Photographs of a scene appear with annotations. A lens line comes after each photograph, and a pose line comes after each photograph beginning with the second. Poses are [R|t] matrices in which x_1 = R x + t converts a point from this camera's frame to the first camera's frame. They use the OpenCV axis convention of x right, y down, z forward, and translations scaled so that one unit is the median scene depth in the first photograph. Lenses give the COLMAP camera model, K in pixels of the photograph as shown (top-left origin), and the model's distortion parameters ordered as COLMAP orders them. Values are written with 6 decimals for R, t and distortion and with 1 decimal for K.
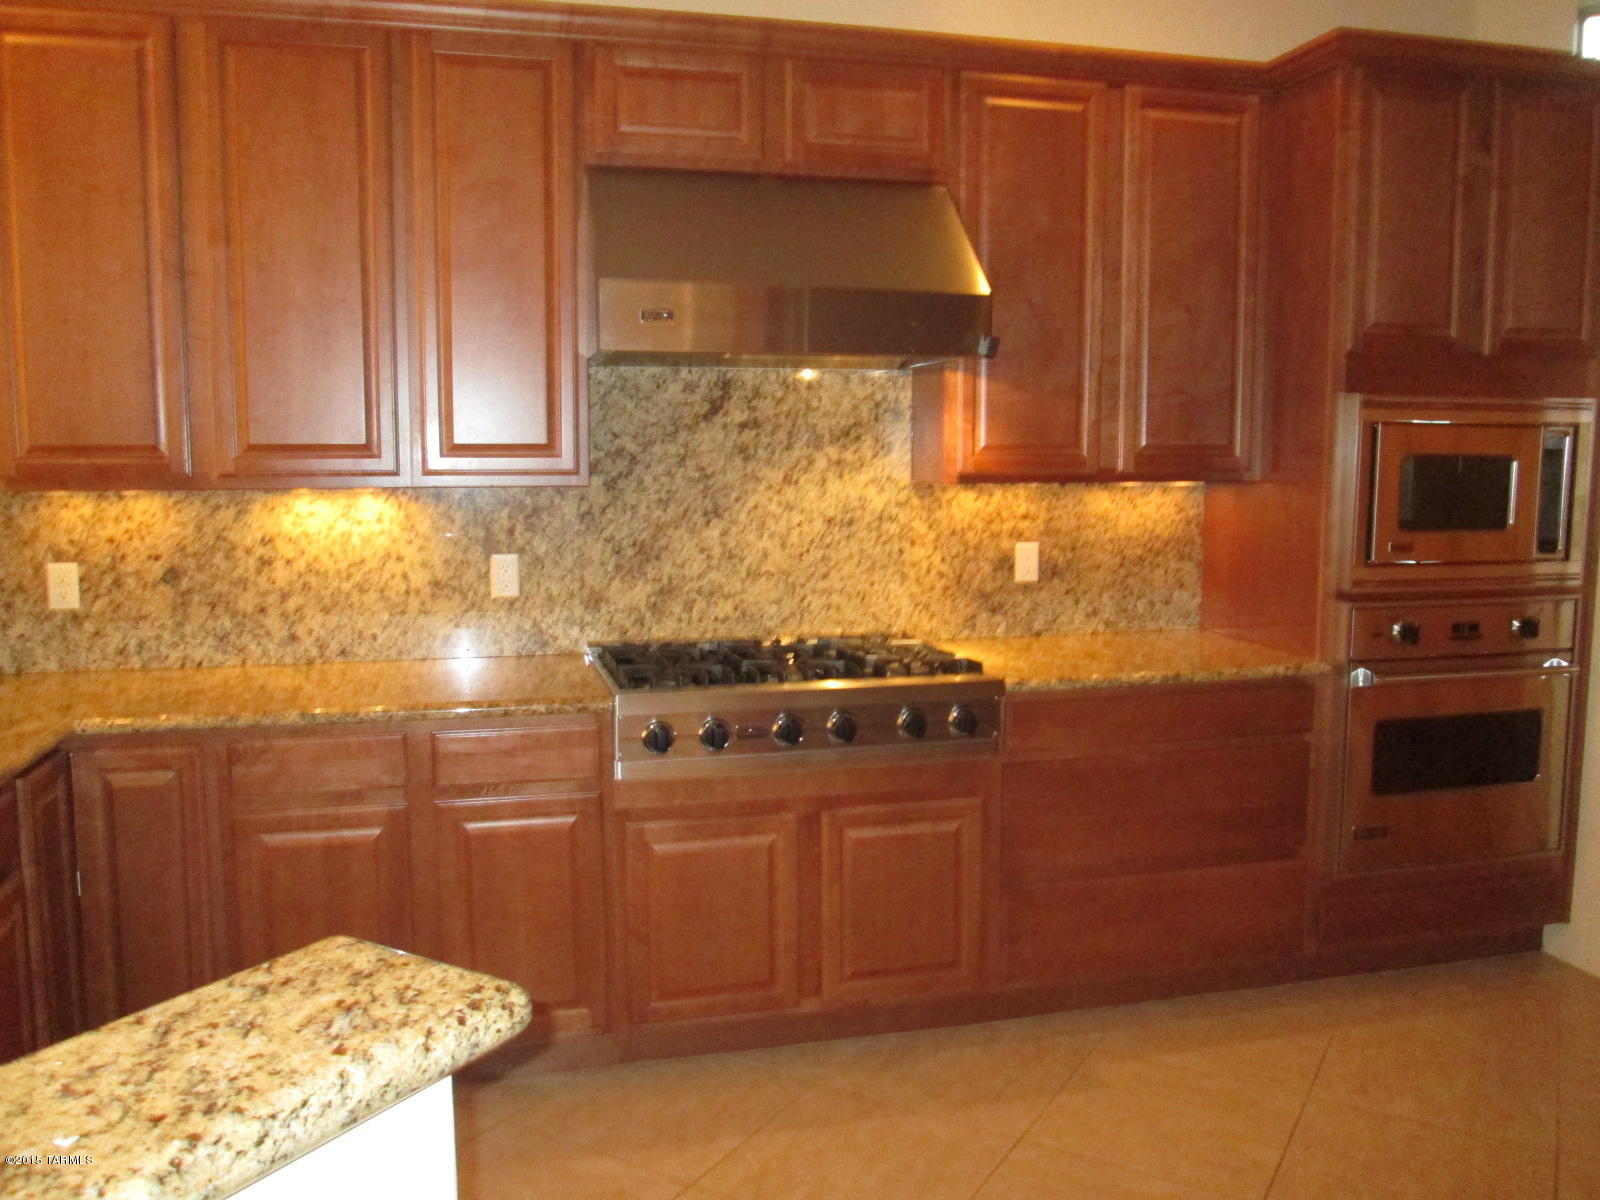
lens RADIAL K [[1312.1, 0, 775.1], [0, 1312.1, 606.4], [0, 0, 1]] dist [-0.056660, 0.022489]
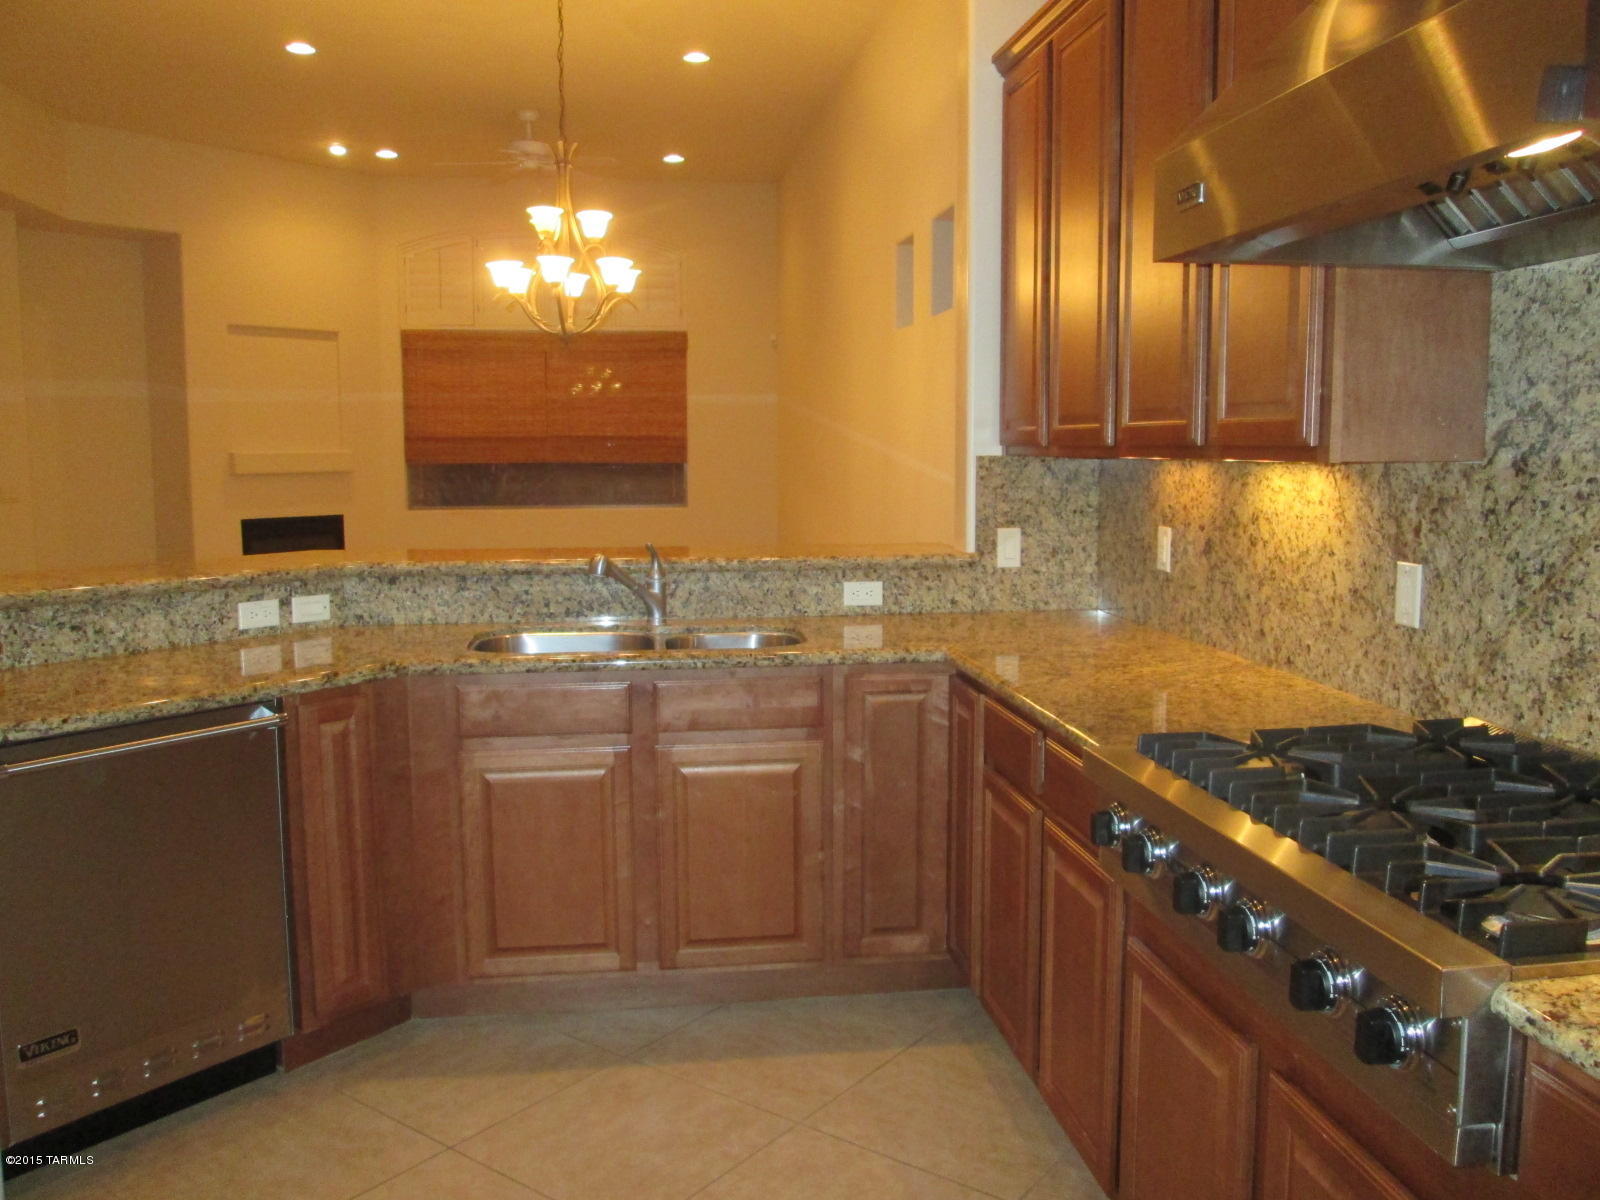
lens RADIAL K [[1312.1, 0, 787.2], [0, 1312.1, 598.5], [0, 0, 1]] dist [-0.056660, 0.022489]
pose [[-0.091437, 0.116882, -0.988928, 0.511180], [-0.114369, 0.985284, 0.127026, -0.072500], [0.989221, 0.124717, -0.076724, 0.753064]]
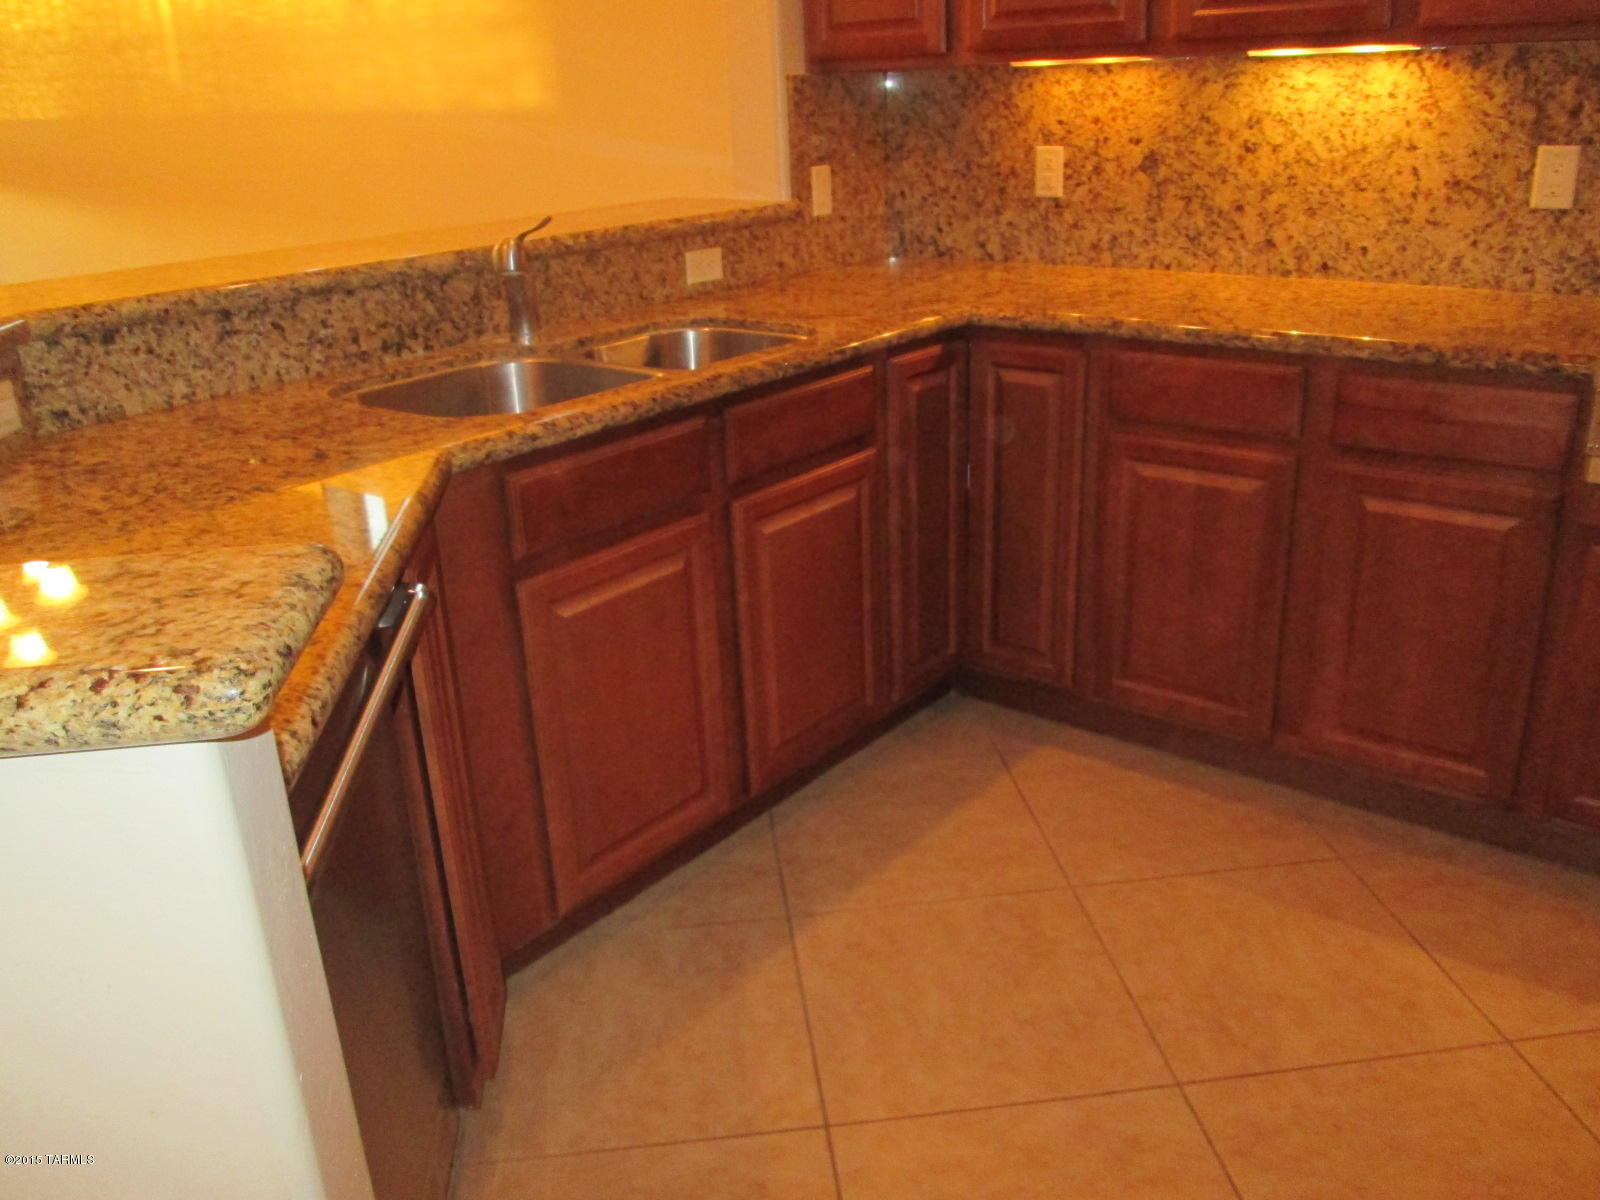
lens RADIAL K [[1312.1, 0, 801.3], [0, 1312.1, 599.7], [0, 0, 1]] dist [-0.056660, 0.022489]
pose [[0.617211, 0.262359, -0.741767, 0.125194], [-0.053016, 0.954492, 0.293485, 0.013278], [0.785009, -0.141817, 0.603033, 0.225389]]
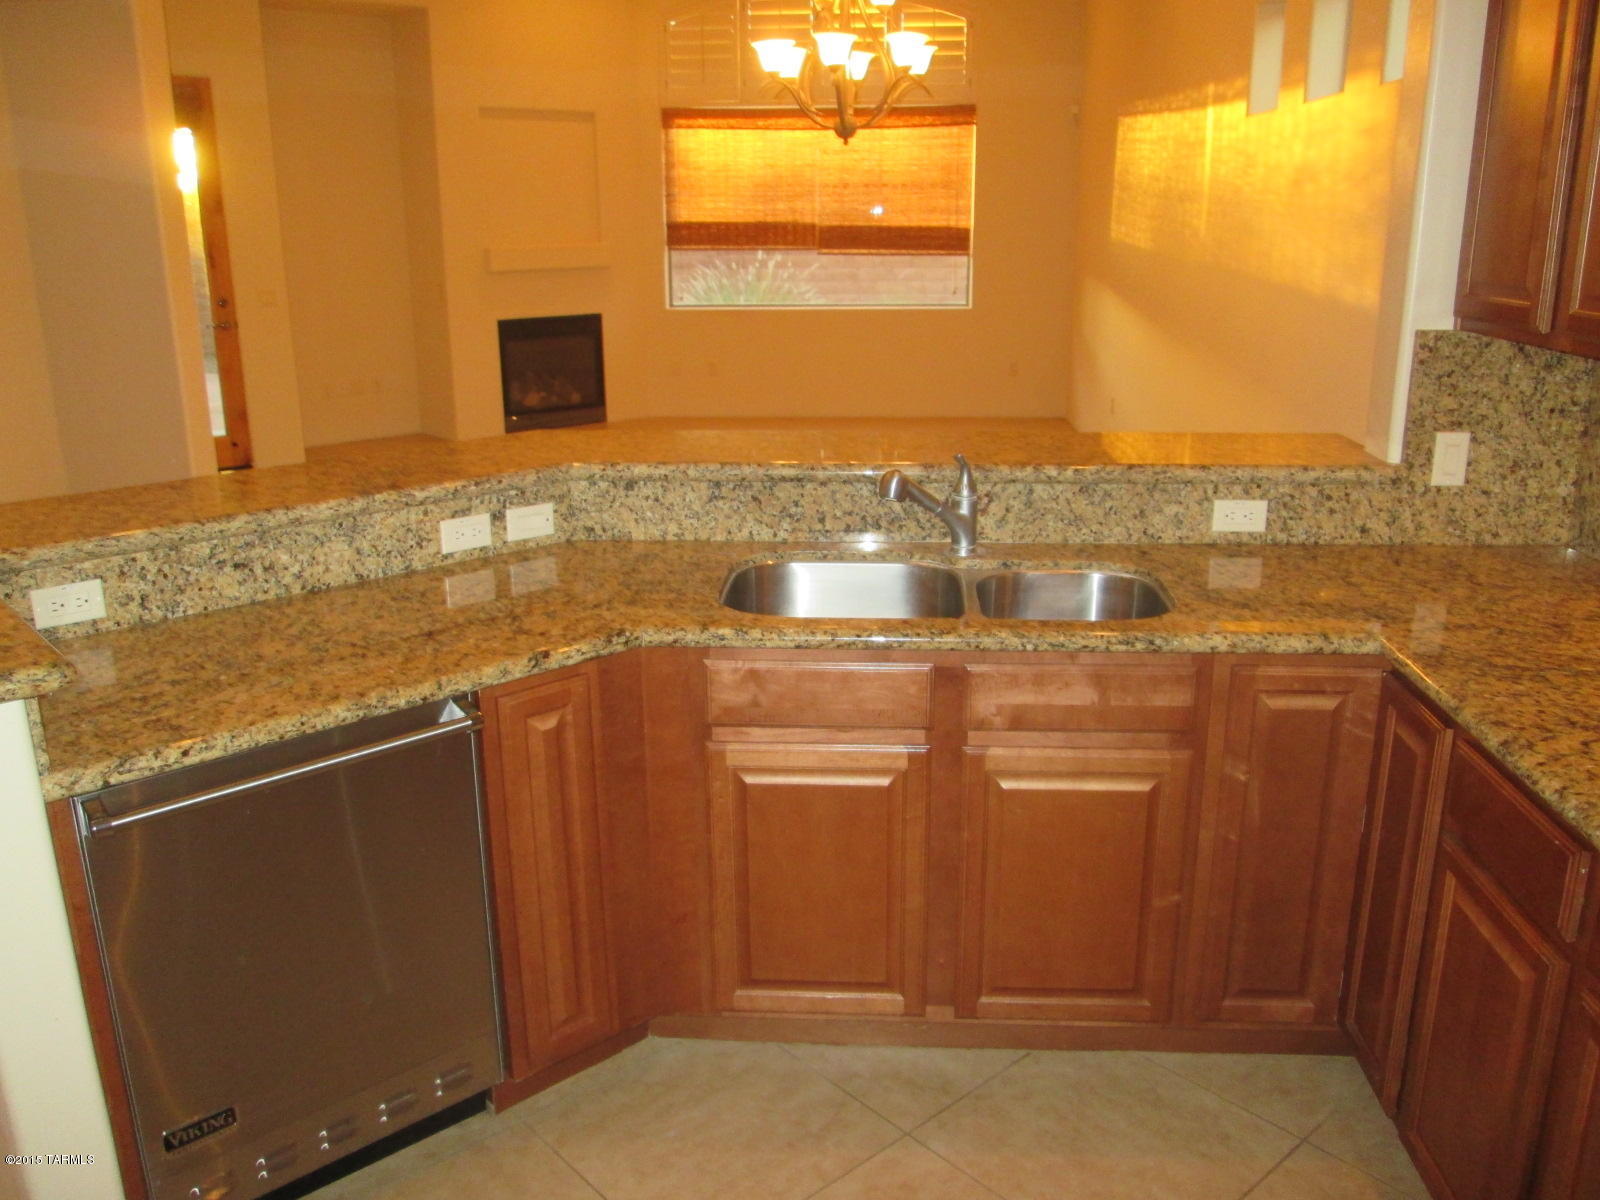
lens RADIAL K [[1312.1, 0, 788.8], [0, 1312.1, 590.8], [0, 0, 1]] dist [-0.056660, 0.022489]
pose [[-0.286301, 0.271336, -0.918917, 0.250775], [-0.104492, 0.944501, 0.311446, -0.125786], [0.952425, 0.185187, -0.242059, 0.665874]]
